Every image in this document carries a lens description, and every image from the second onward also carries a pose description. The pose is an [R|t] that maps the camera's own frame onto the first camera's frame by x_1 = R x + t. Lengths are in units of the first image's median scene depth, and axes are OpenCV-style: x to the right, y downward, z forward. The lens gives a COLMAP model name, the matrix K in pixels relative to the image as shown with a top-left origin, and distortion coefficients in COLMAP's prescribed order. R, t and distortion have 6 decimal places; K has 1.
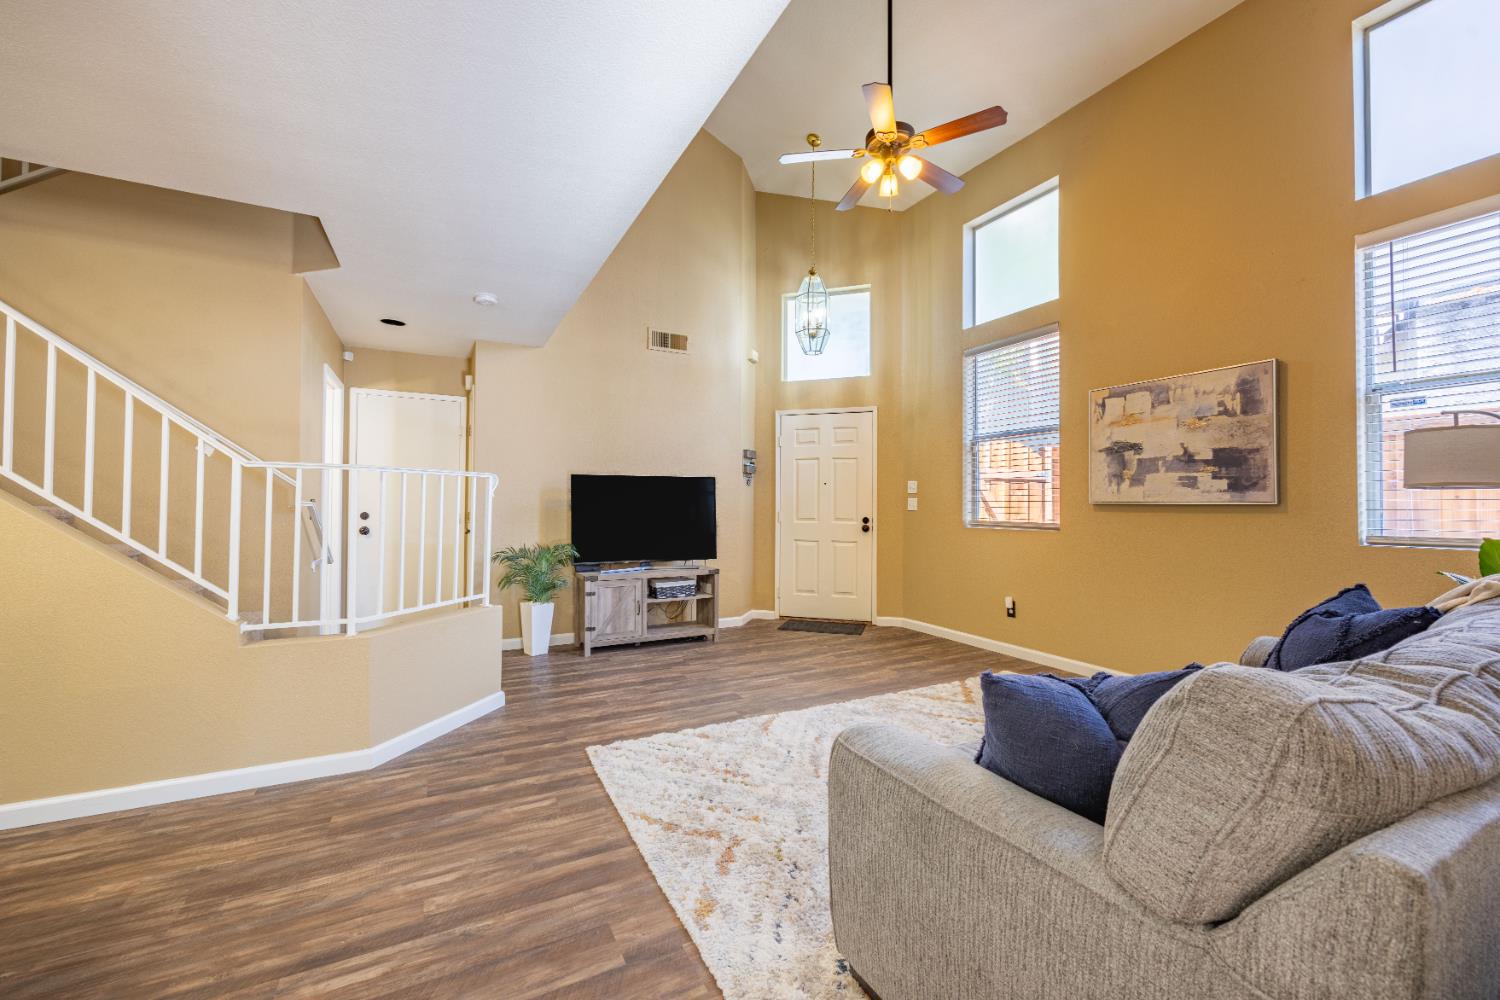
lens RADIAL K [[596.1, 0, 746.6], [0, 596.1, 497.4], [0, 0, 1]] dist [-0.001858, -0.000161]
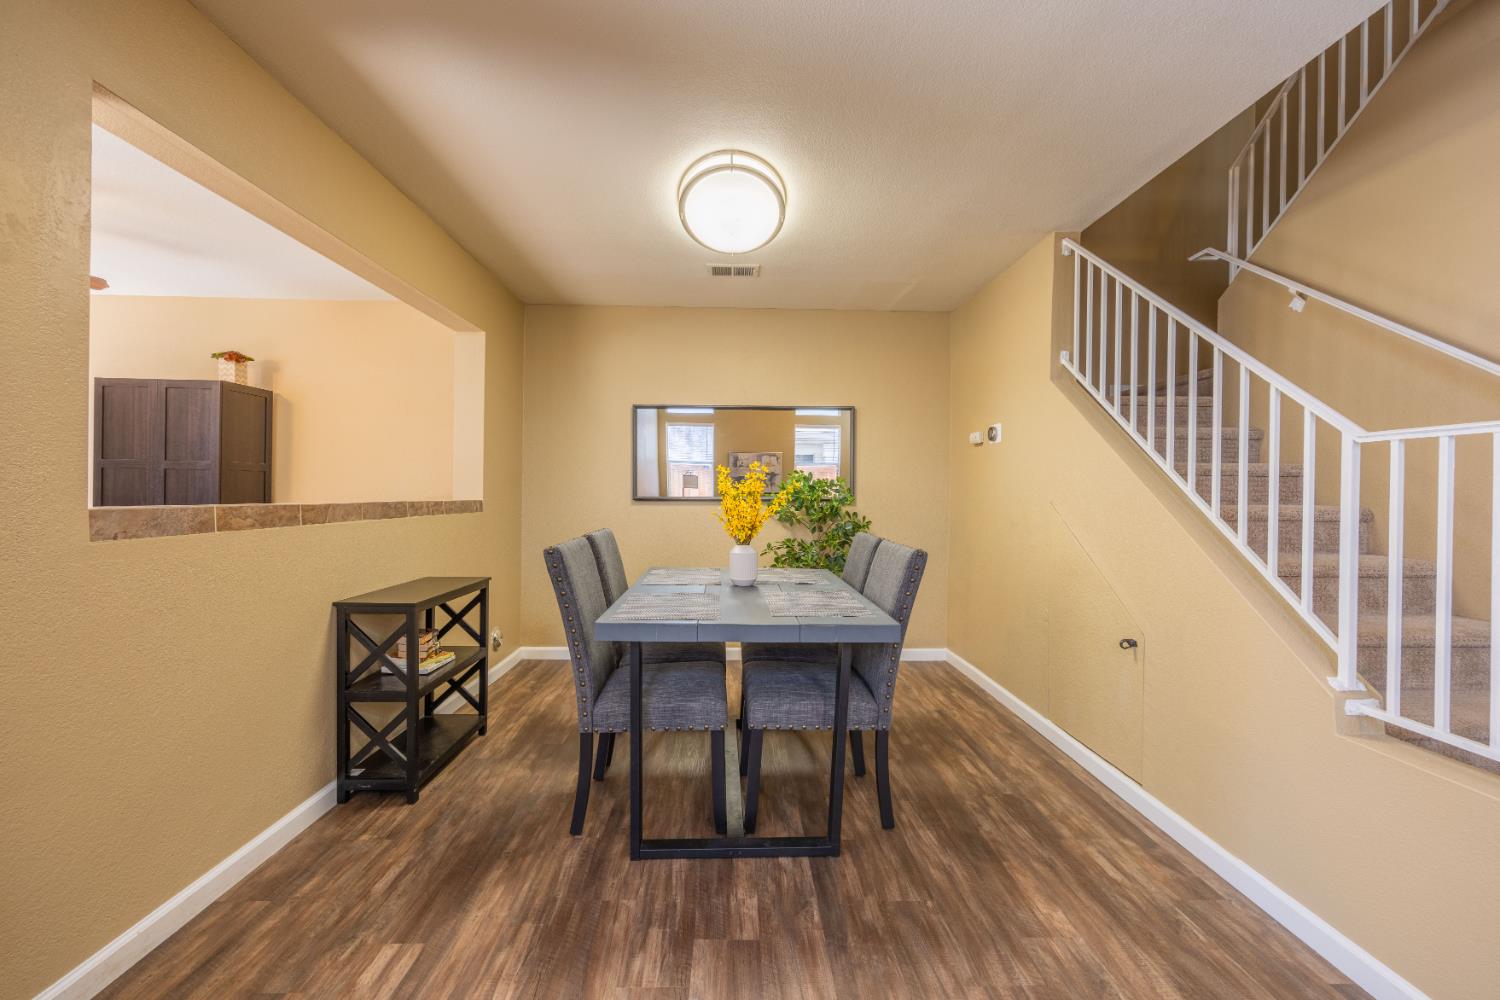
lens RADIAL K [[599.6, 0, 746.2], [0, 599.6, 495.9], [0, 0, 1]] dist [0.000221, 0.000009]
pose [[-0.441313, -0.006276, -0.897331, -0.011948], [-0.000447, 0.999977, -0.006774, 0.005516], [0.897353, -0.002588, -0.441305, 0.496355]]
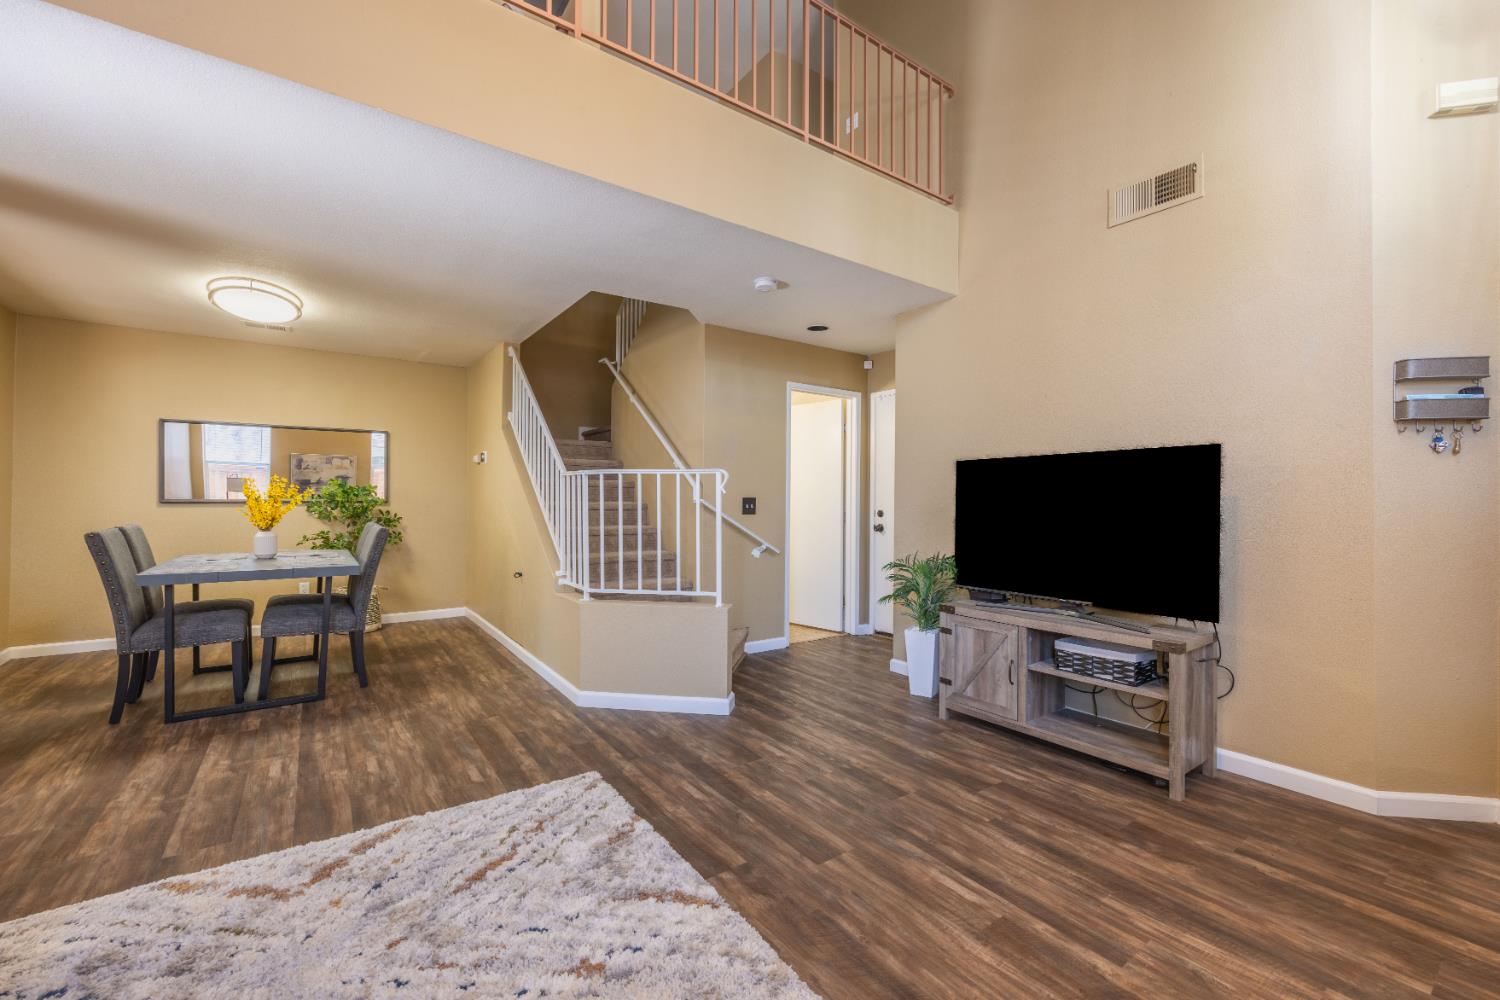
lens RADIAL K [[610.8, 0, 751.9], [0, 610.8, 496.5], [0, 0, 1]] dist [0.000633, -0.000294]
pose [[0.137656, -0.009248, -0.990437, 0.542332], [0.006527, 0.999943, -0.008430, 0.012211], [0.990459, -0.005304, 0.137708, 0.884494]]
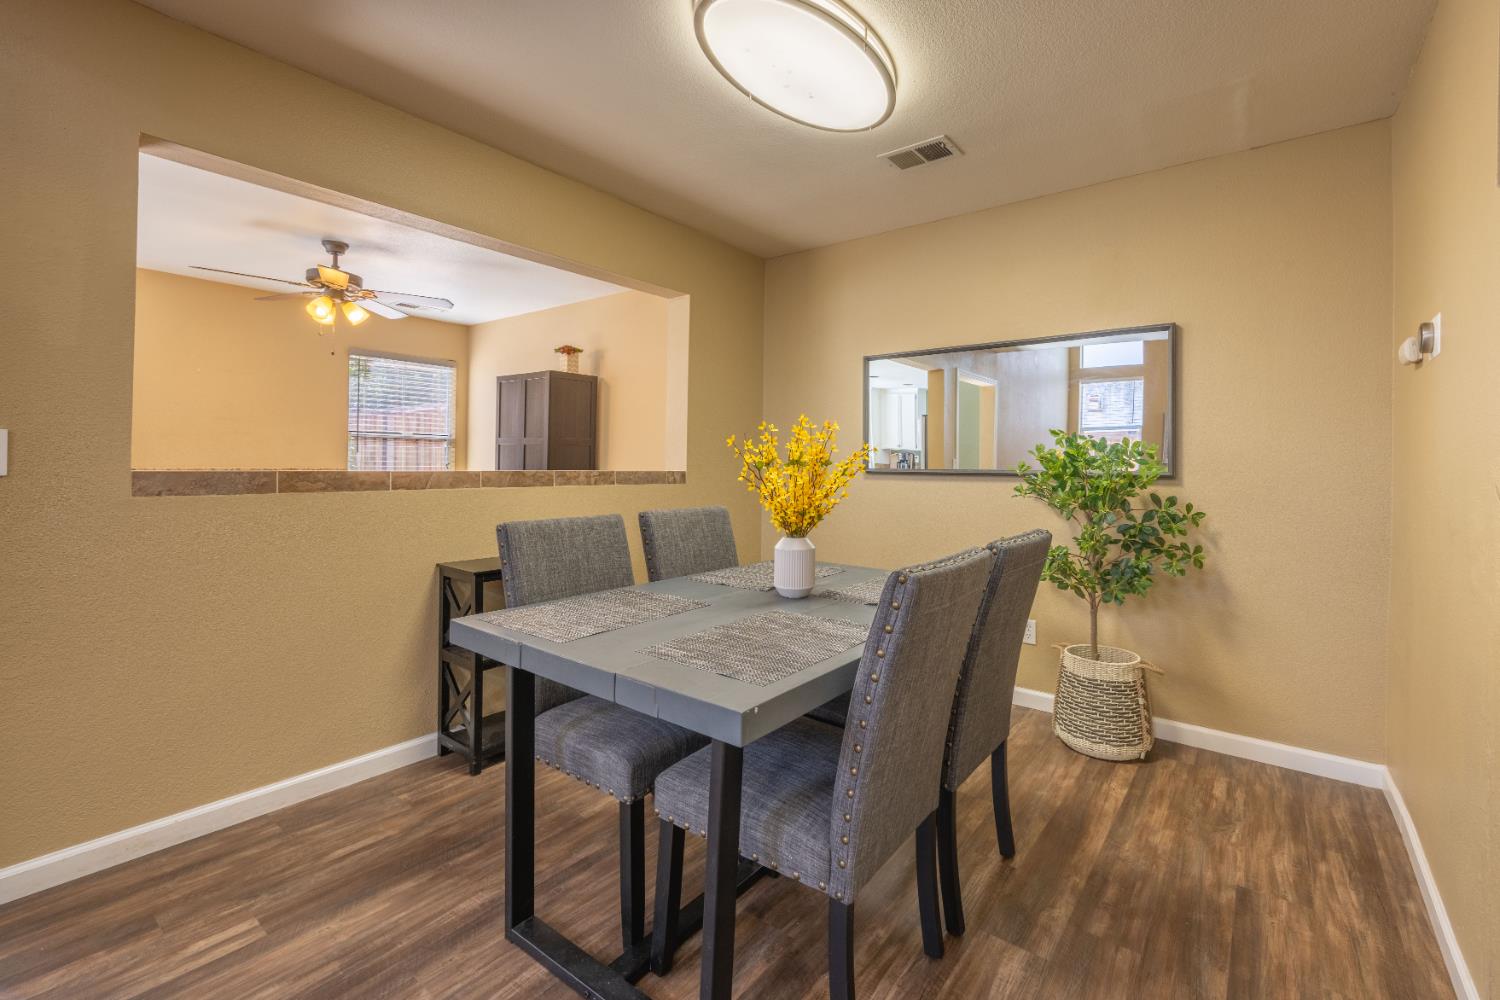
lens RADIAL K [[641.6, 0, 796.6], [0, 641.6, 458.9], [0, 0, 1]] dist [-0.001829, -0.000263]
pose [[-0.896285, -0.020863, -0.442988, -0.420797], [-0.012427, 0.999682, -0.021939, 0.006547], [0.443305, -0.014159, -0.896259, 0.651353]]
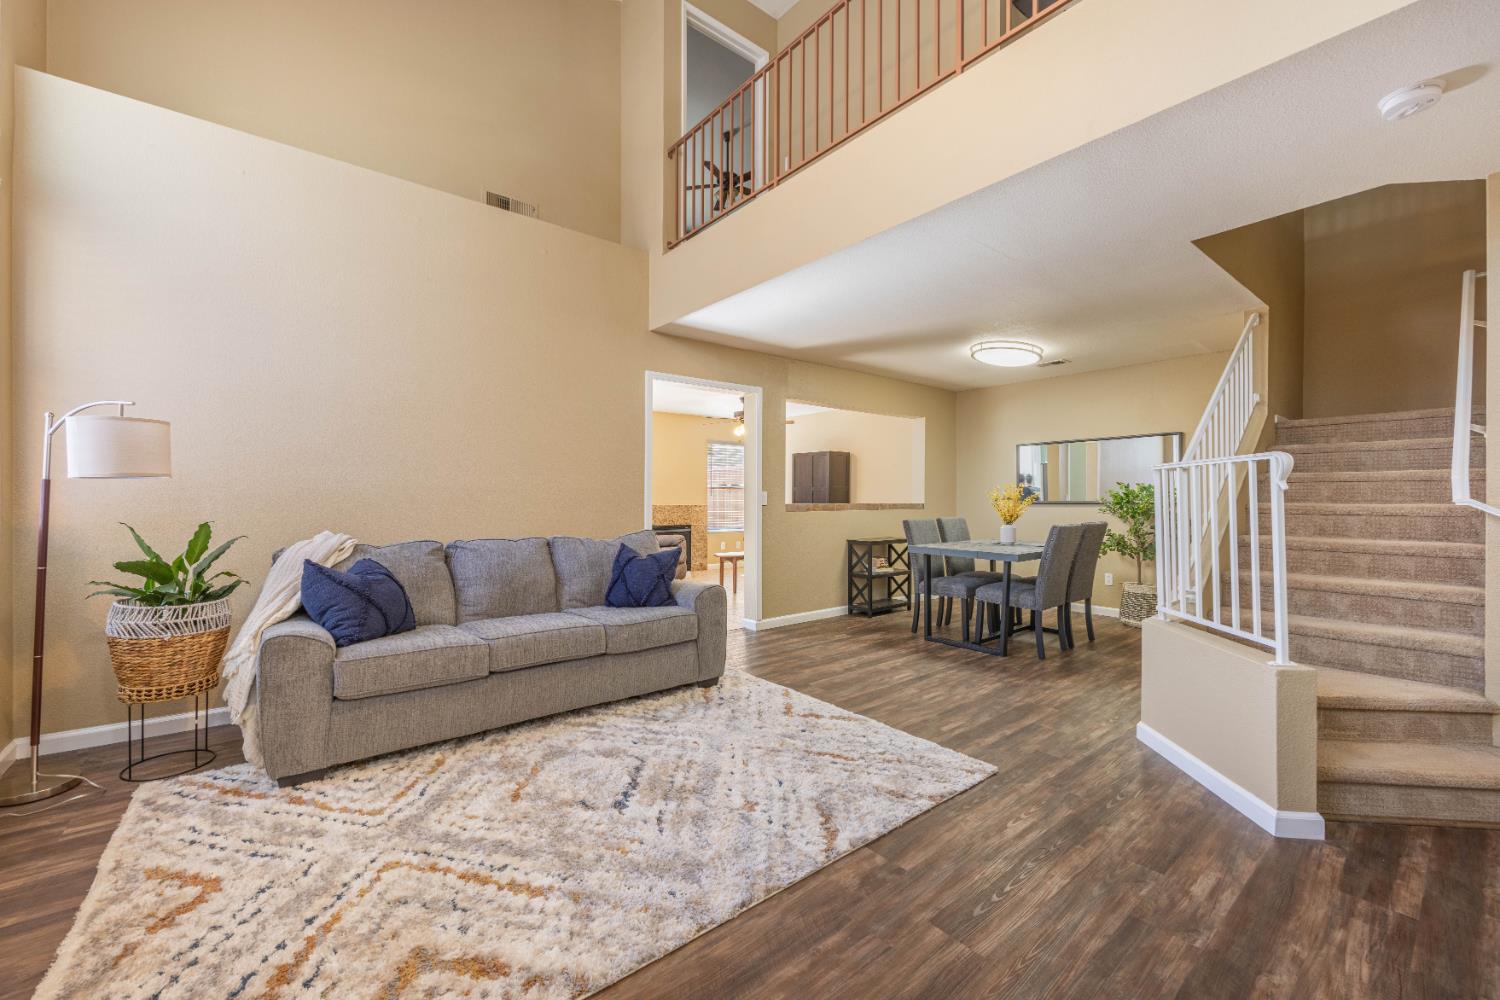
lens RADIAL K [[599.6, 0, 746.2], [0, 599.6, 495.9], [0, 0, 1]] dist [0.000221, 0.000009]
pose [[-0.981136, -0.008415, -0.193135, 0.229436], [-0.005075, 0.999829, -0.017782, 0.019323], [0.193252, -0.016466, -0.981011, 1.459294]]
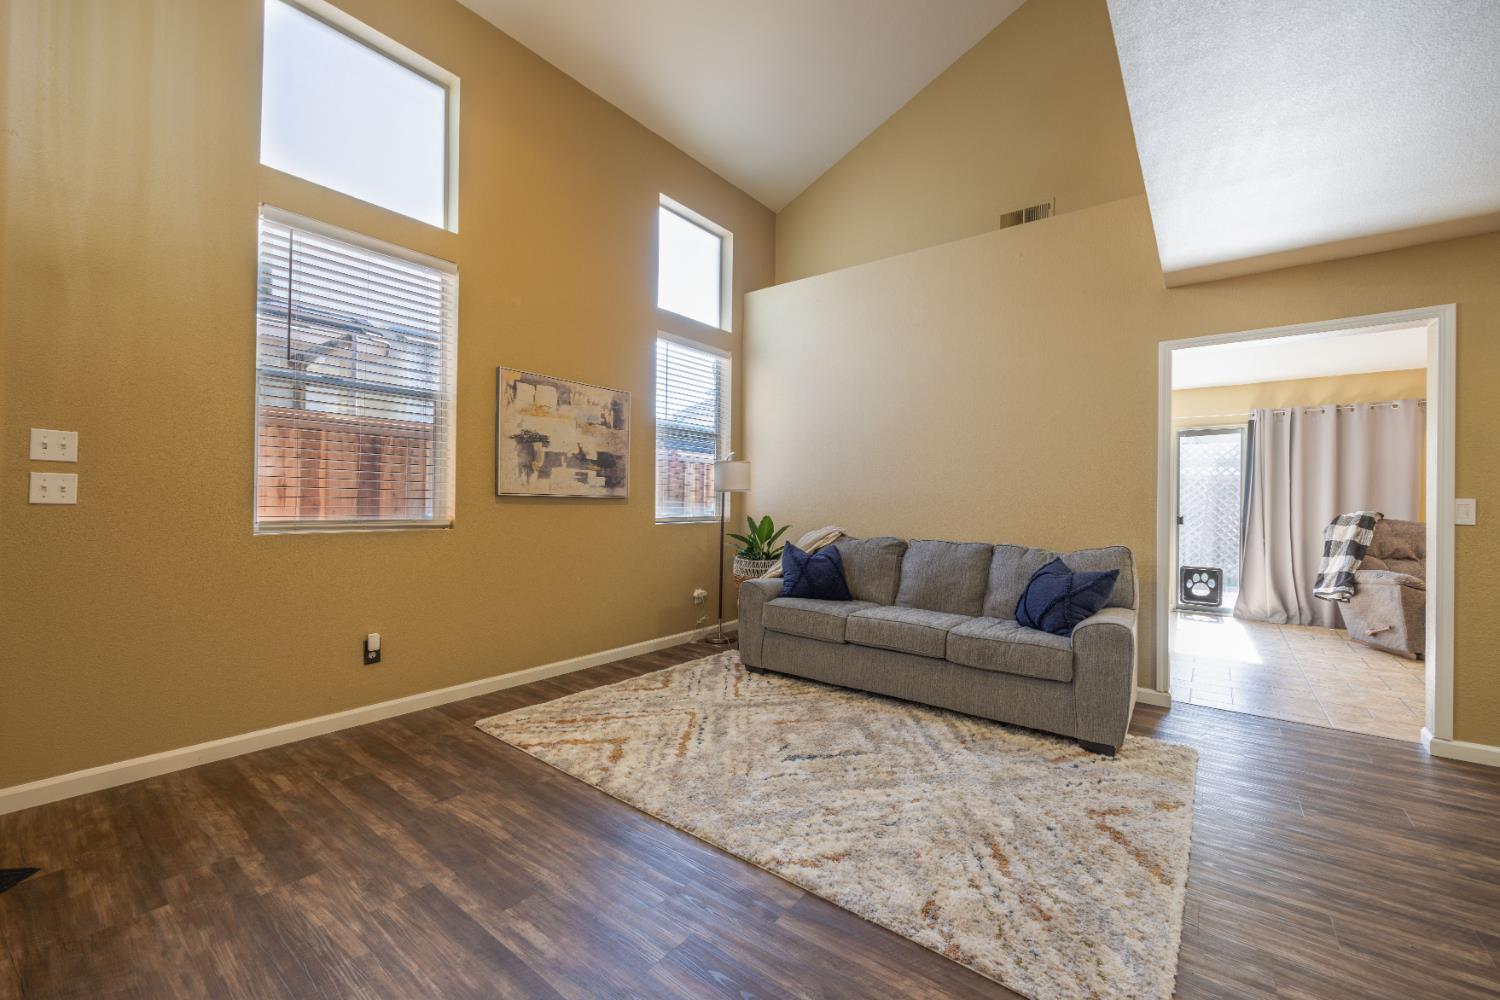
lens RADIAL K [[596.1, 0, 746.6], [0, 596.1, 497.4], [0, 0, 1]] dist [-0.001858, -0.000161]
pose [[-0.412453, -0.004507, 0.910968, -0.435192], [-0.027514, 0.999593, -0.007512, 0.012261], [-0.910563, -0.028163, -0.412409, 1.179101]]
